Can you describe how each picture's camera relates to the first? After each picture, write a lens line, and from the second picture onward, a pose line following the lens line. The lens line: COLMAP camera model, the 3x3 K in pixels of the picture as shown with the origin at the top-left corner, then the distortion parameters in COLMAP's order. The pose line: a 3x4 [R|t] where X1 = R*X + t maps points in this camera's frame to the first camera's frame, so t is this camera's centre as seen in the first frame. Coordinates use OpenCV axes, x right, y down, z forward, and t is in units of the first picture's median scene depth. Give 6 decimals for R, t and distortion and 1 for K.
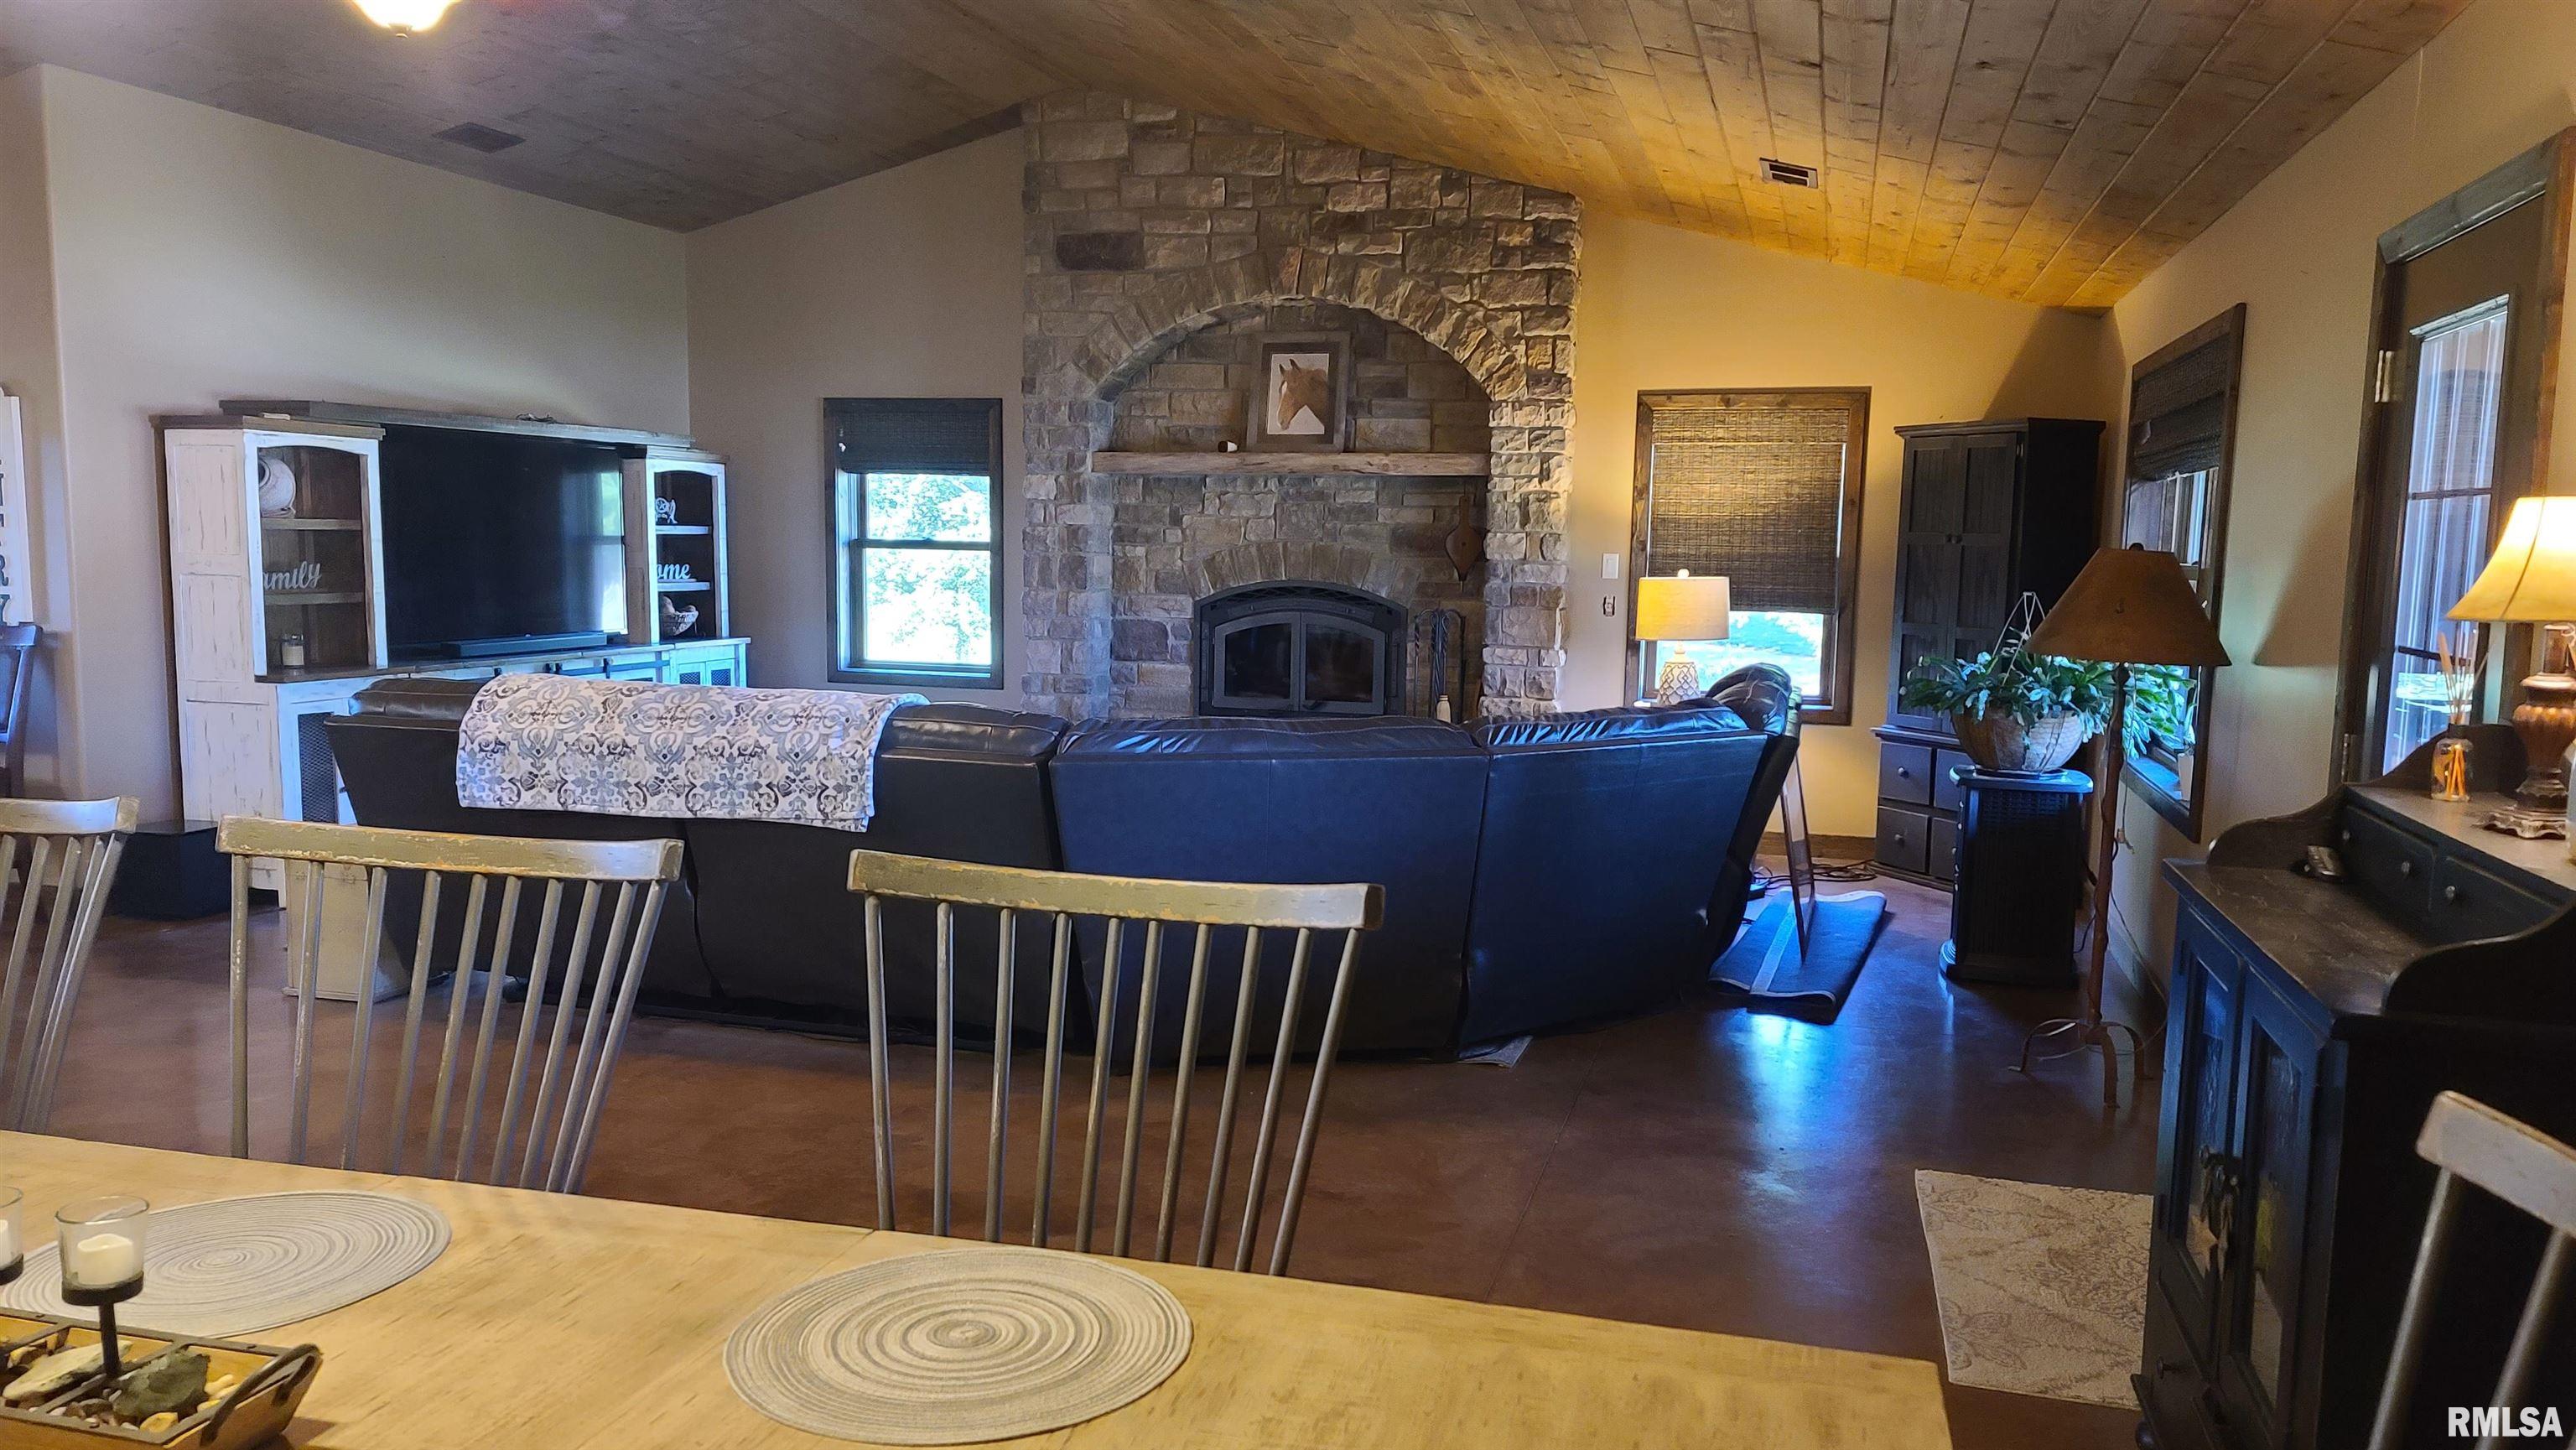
lens RADIAL K [[1876.7, 0, 1302.0], [0, 1876.7, 751.8], [0, 0, 1]] dist [0.074878, -0.047001]
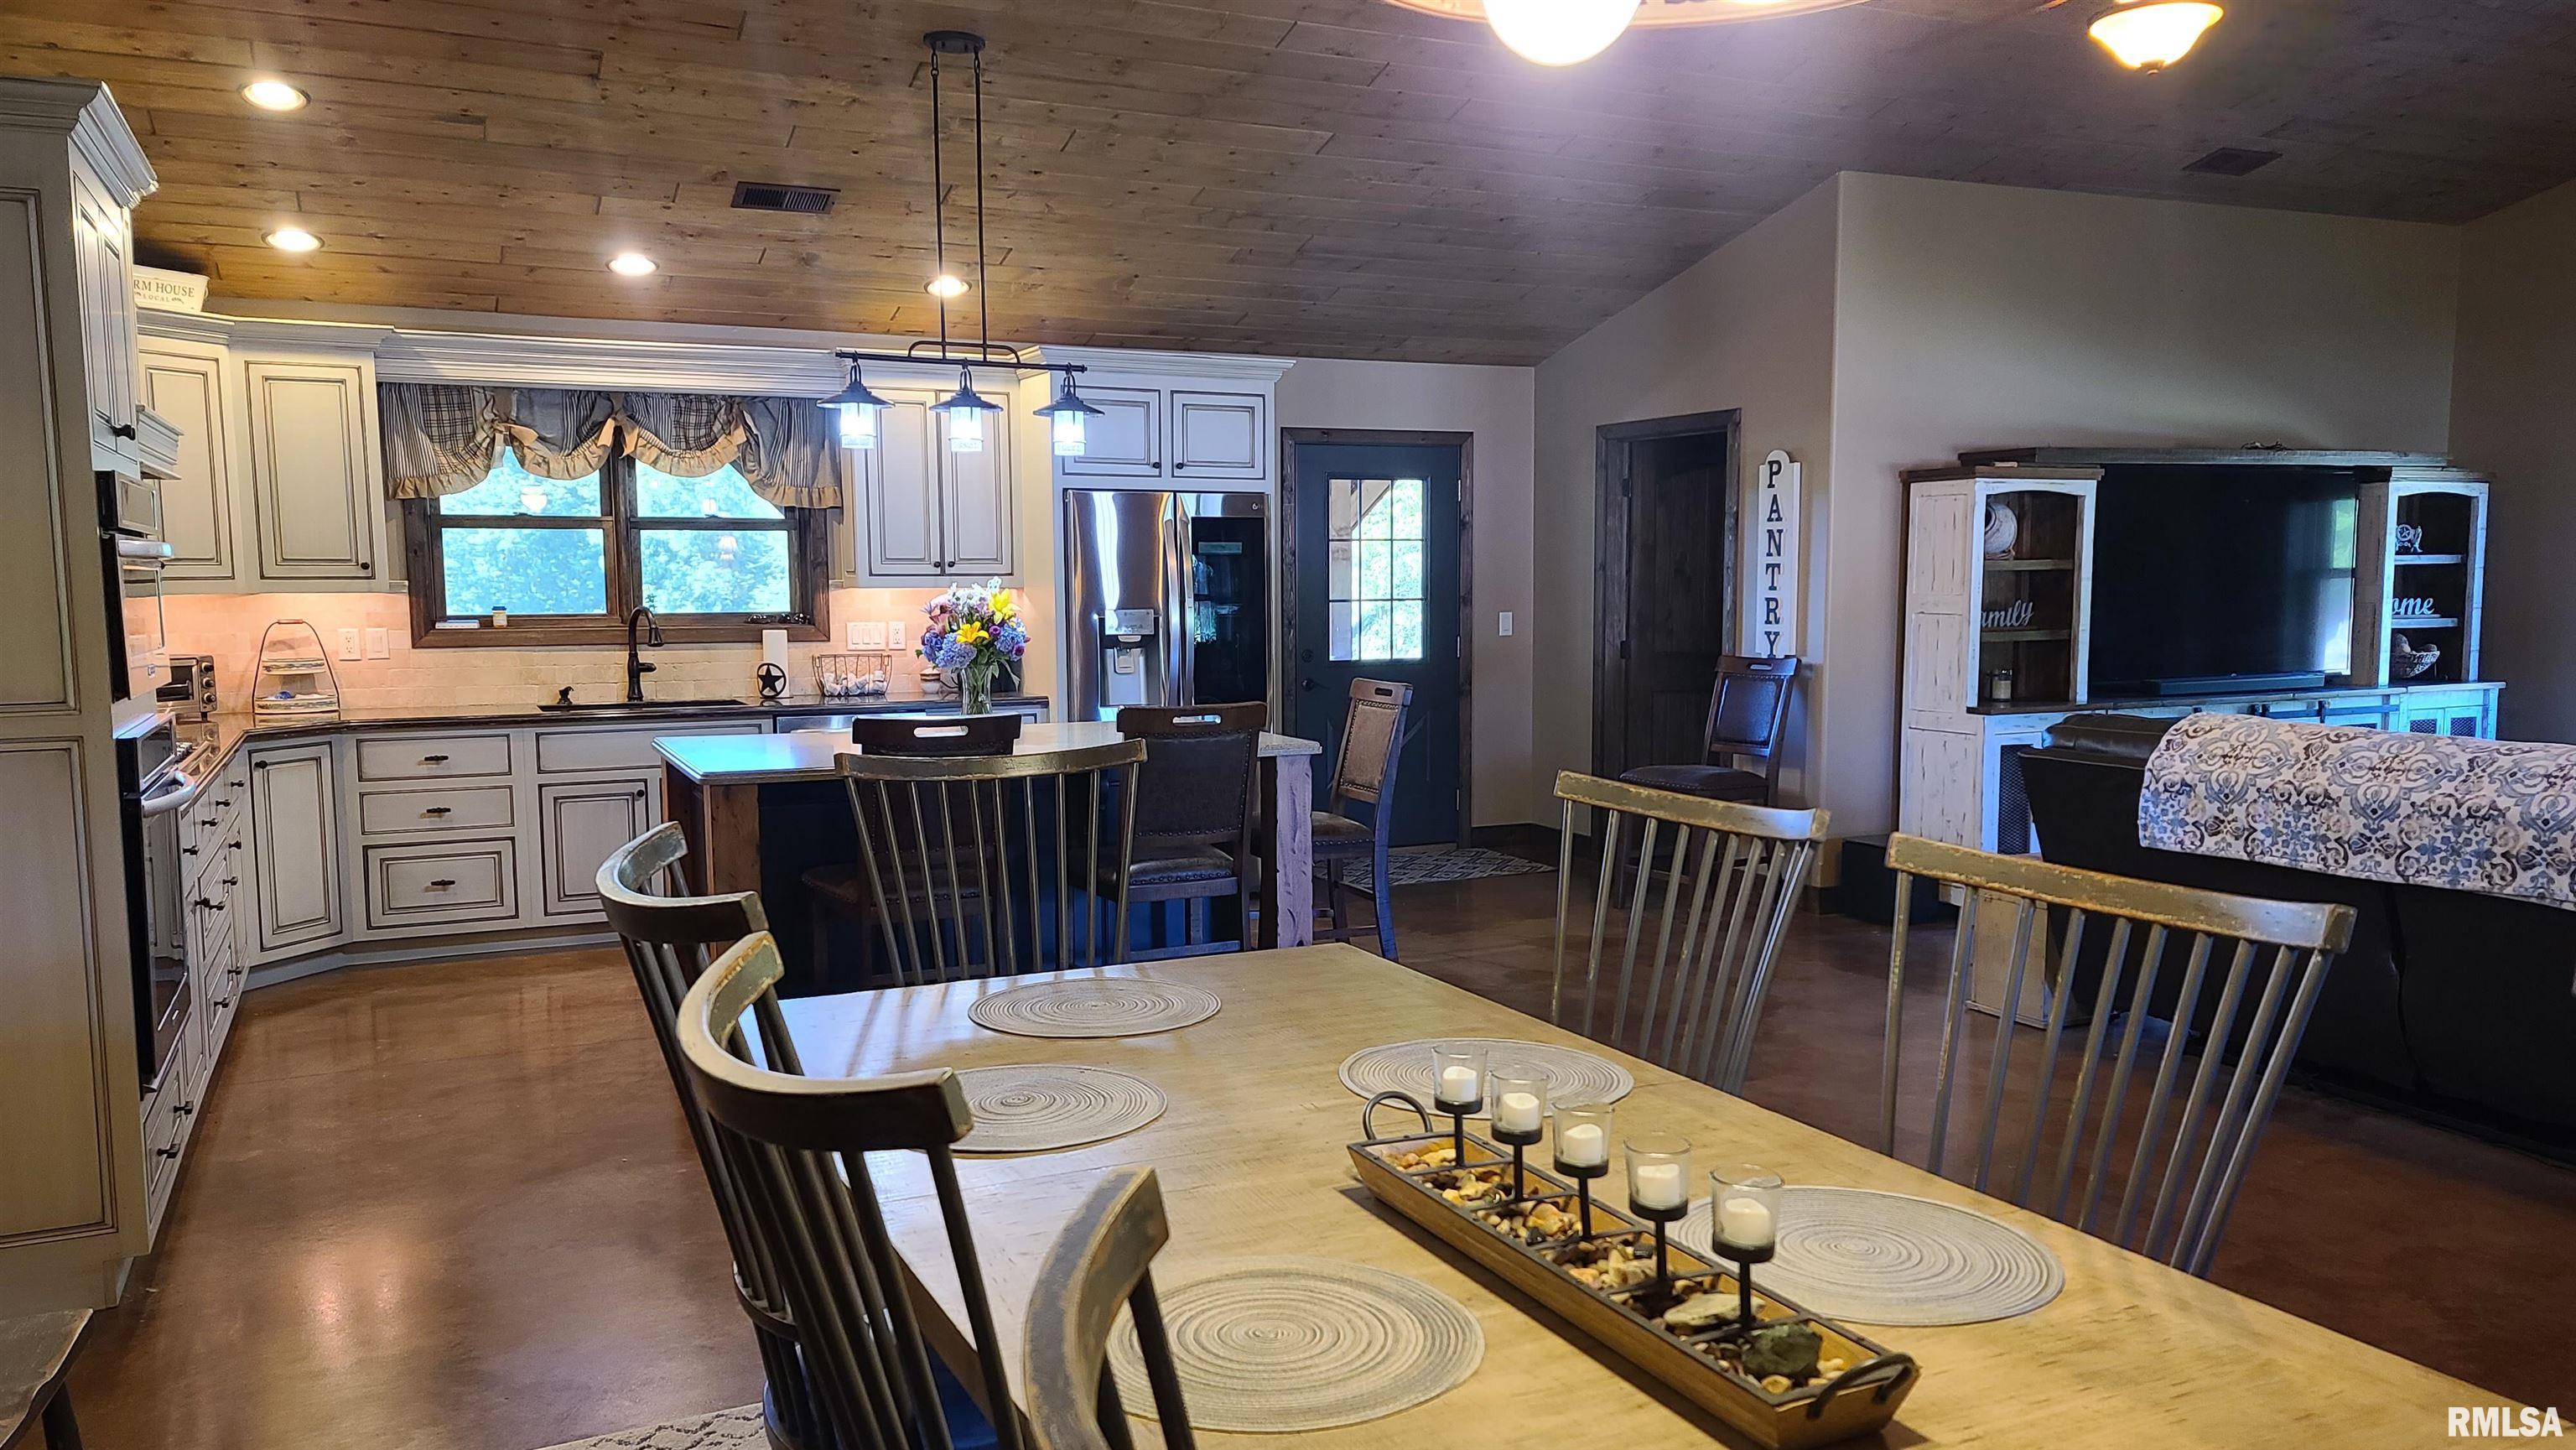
lens RADIAL K [[1876.7, 0, 1287.9], [0, 1876.7, 755.6], [0, 0, 1]] dist [0.074878, -0.047001]
pose [[0.656983, 0.054592, -0.751926, 0.002396], [-0.068410, 0.997577, 0.012655, -0.000182], [0.750795, 0.043126, 0.659126, 0.012805]]
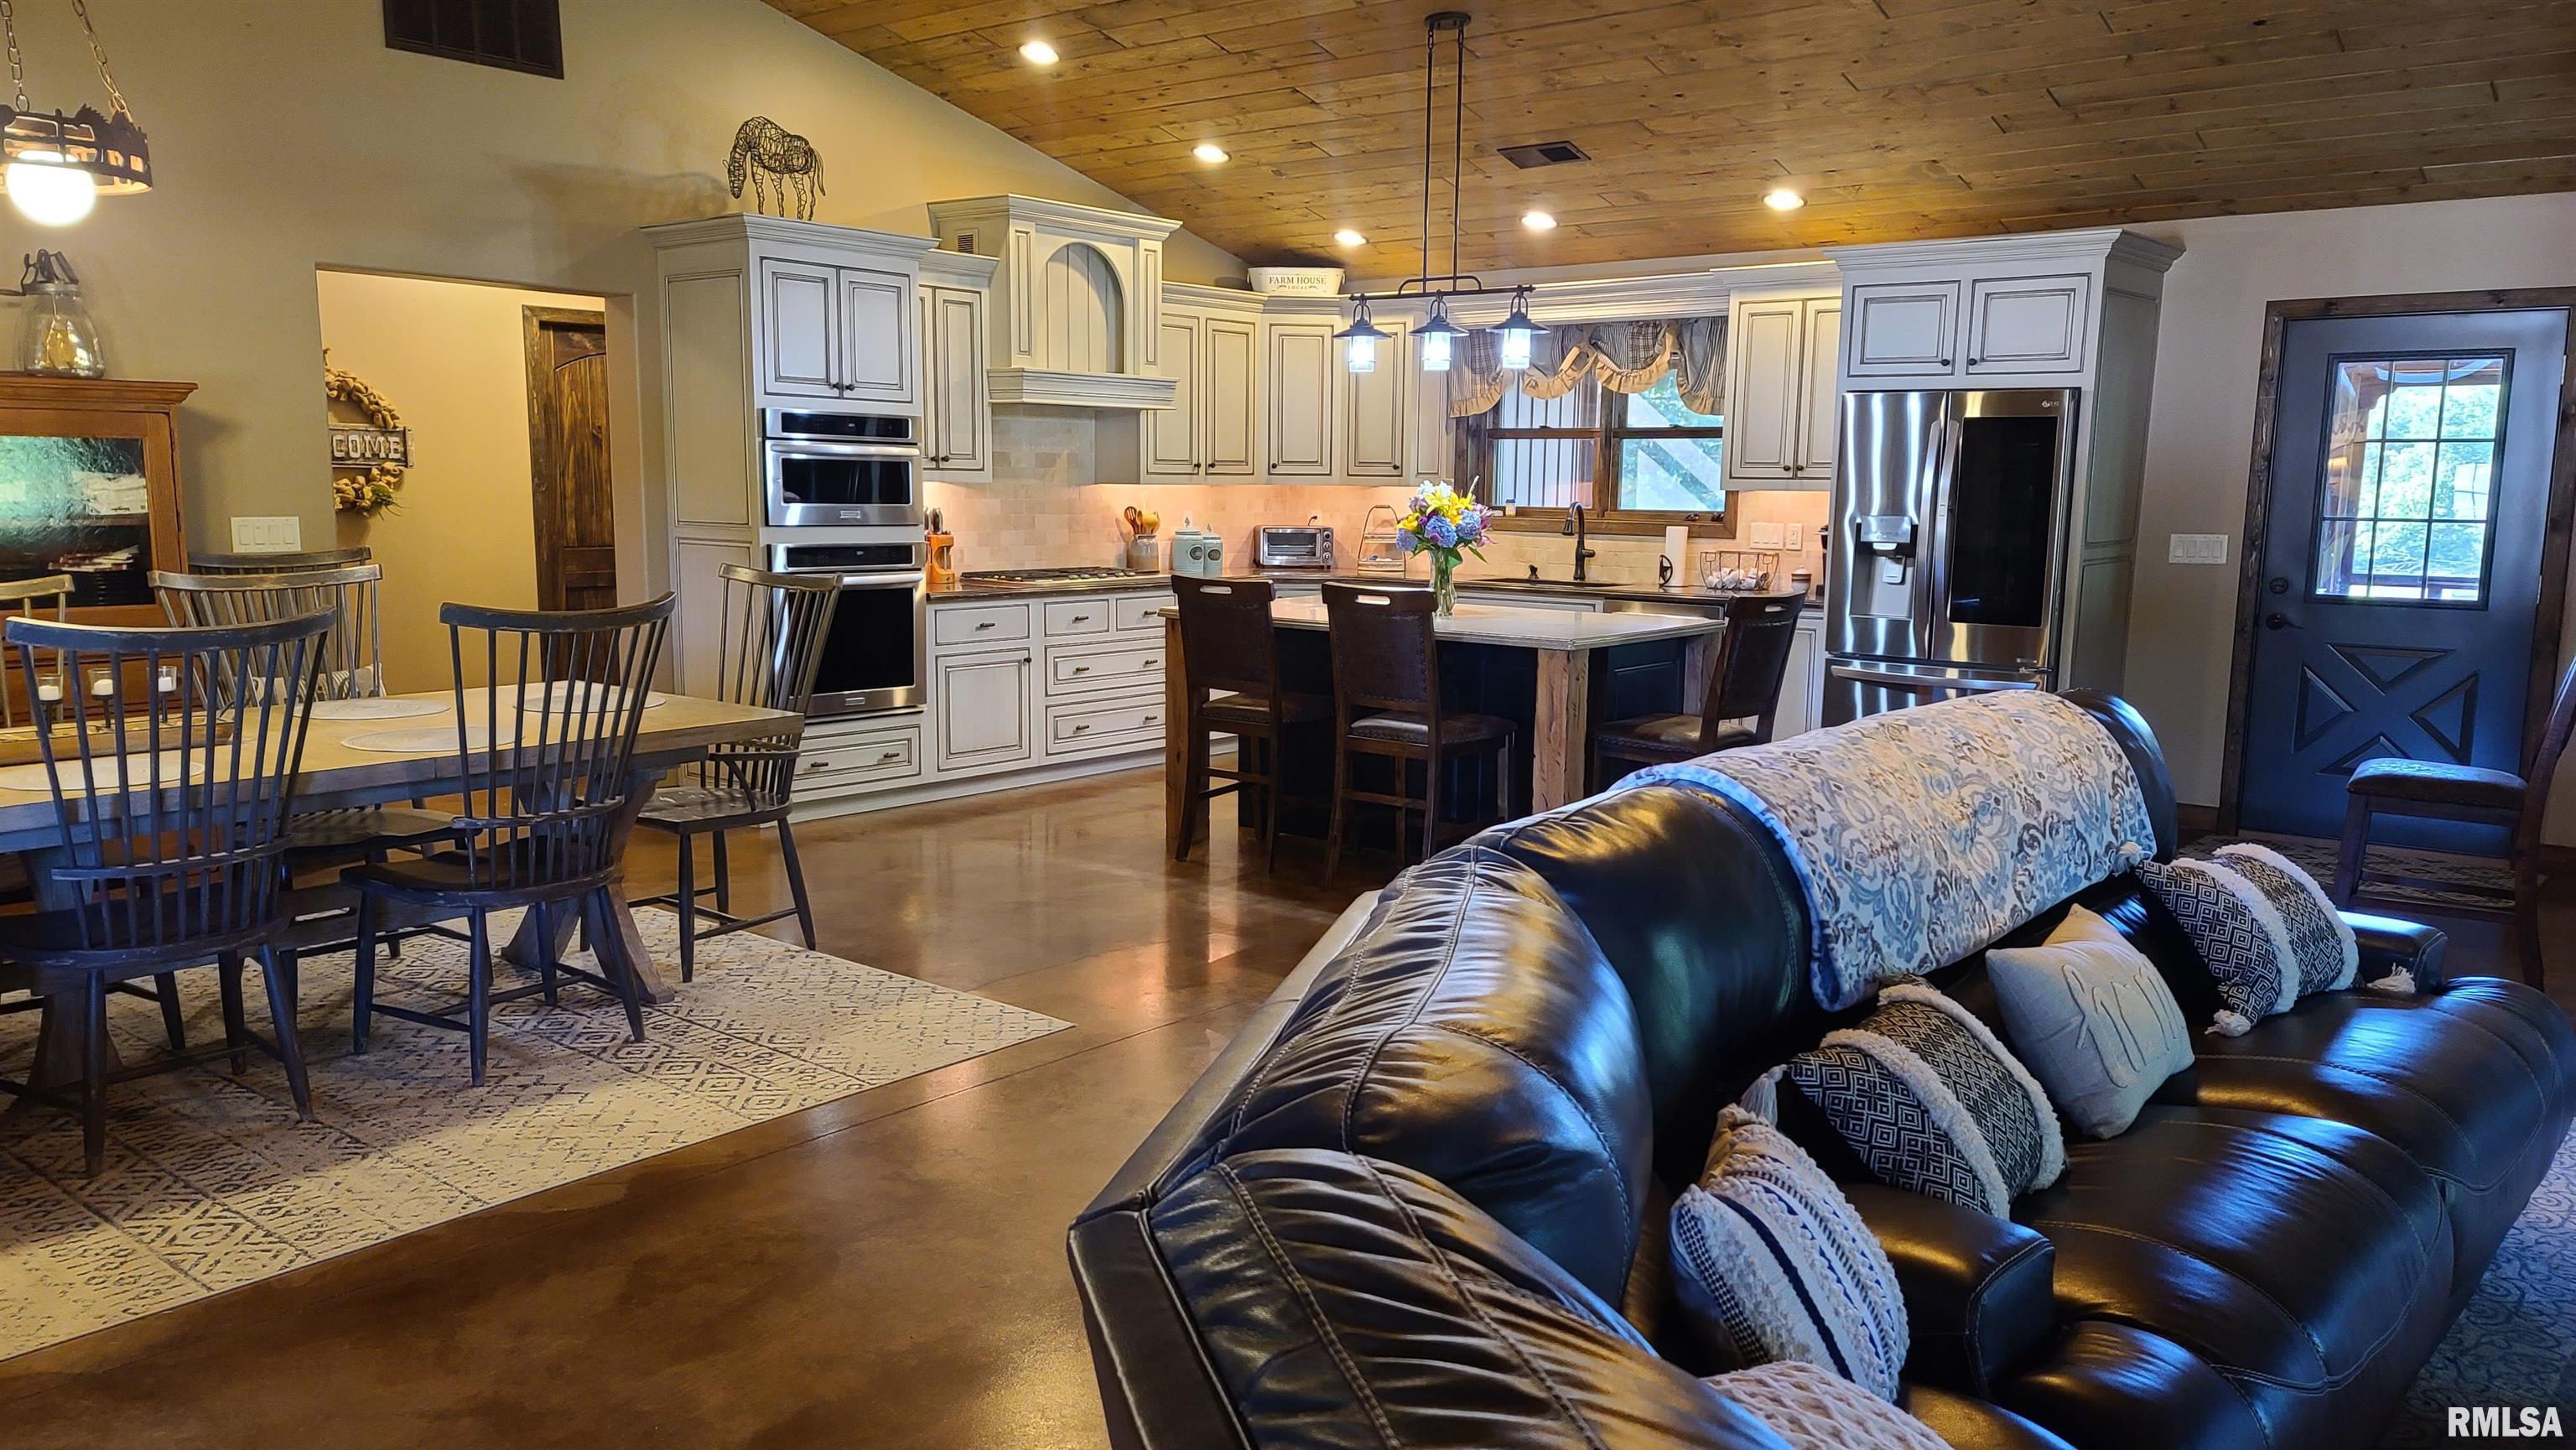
lens RADIAL K [[1876.7, 0, 1288.2], [0, 1876.7, 756.3], [0, 0, 1]] dist [0.074878, -0.047001]
pose [[-0.398083, 0.115235, -0.910083, 0.205460], [-0.122920, 0.976432, 0.177403, -0.072197], [0.909077, 0.182488, -0.374536, 0.698342]]
